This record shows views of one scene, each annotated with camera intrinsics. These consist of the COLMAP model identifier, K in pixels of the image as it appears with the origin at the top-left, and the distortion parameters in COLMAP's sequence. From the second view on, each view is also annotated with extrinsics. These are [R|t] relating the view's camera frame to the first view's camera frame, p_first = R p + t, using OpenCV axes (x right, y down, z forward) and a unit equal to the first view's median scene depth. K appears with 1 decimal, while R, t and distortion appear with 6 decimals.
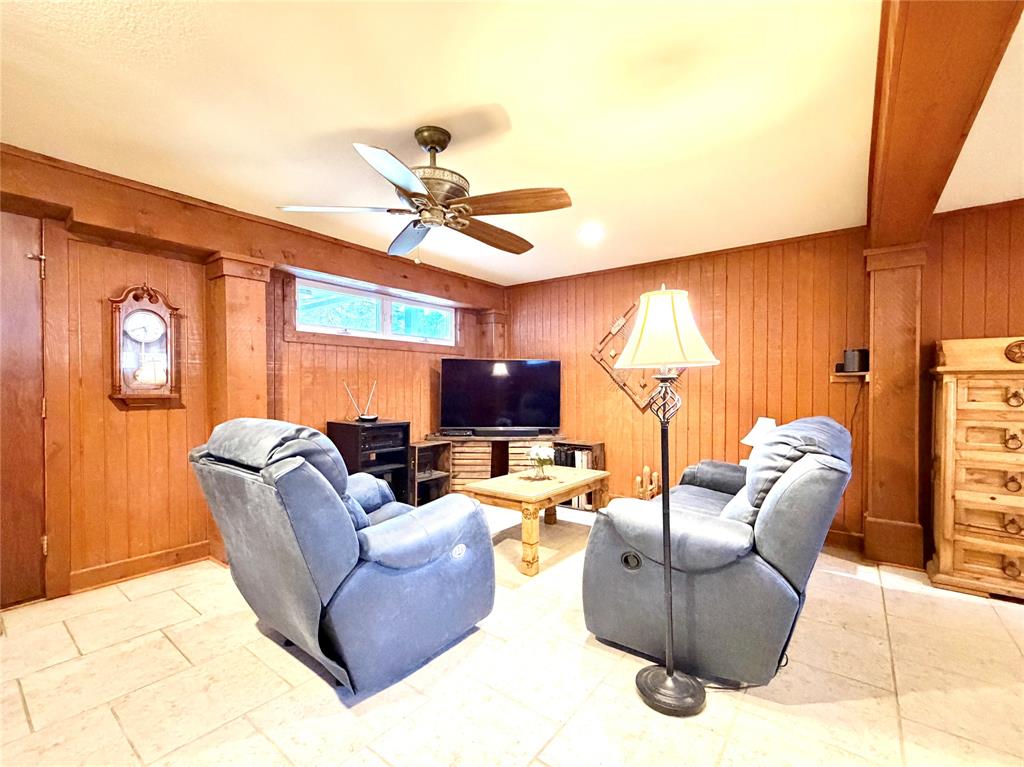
lens RADIAL K [[458.5, 0, 518.2], [0, 458.5, 390.9], [0, 0, 1]] dist [-0.002601, -0.001562]
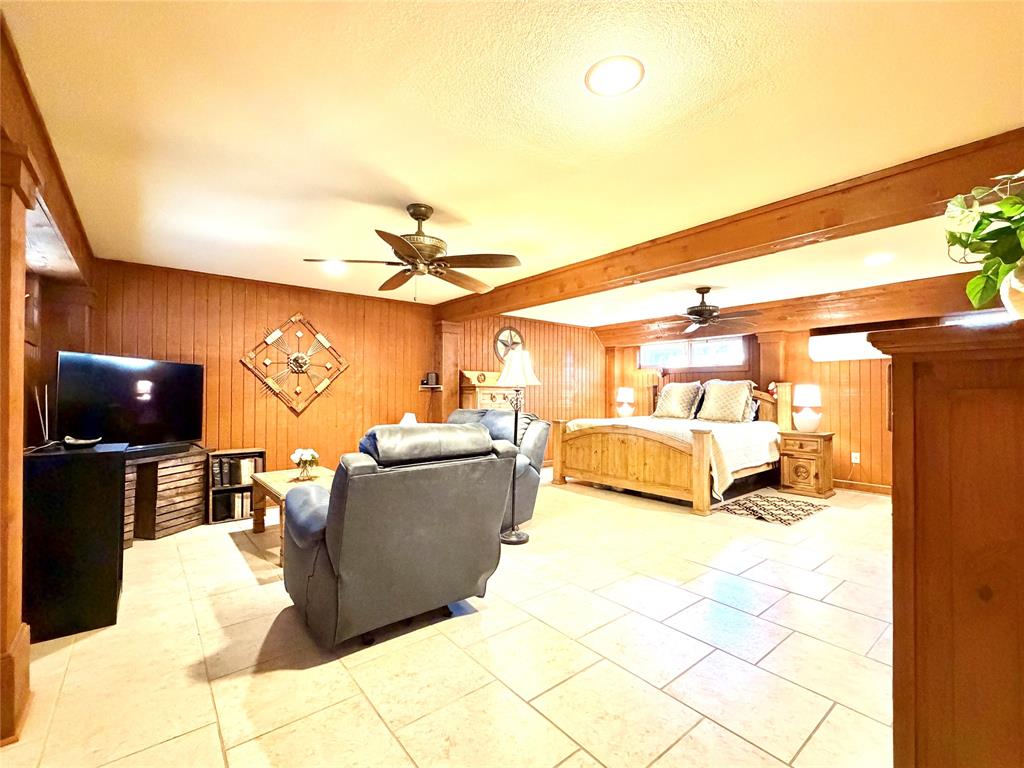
lens RADIAL K [[458.5, 0, 518.8], [0, 458.5, 385.8], [0, 0, 1]] dist [-0.002601, -0.001562]
pose [[0.204216, 0.013366, 0.978835, -1.227693], [0.008626, 0.999843, -0.015452, -0.010801], [-0.978888, 0.011599, 0.204069, 0.376184]]
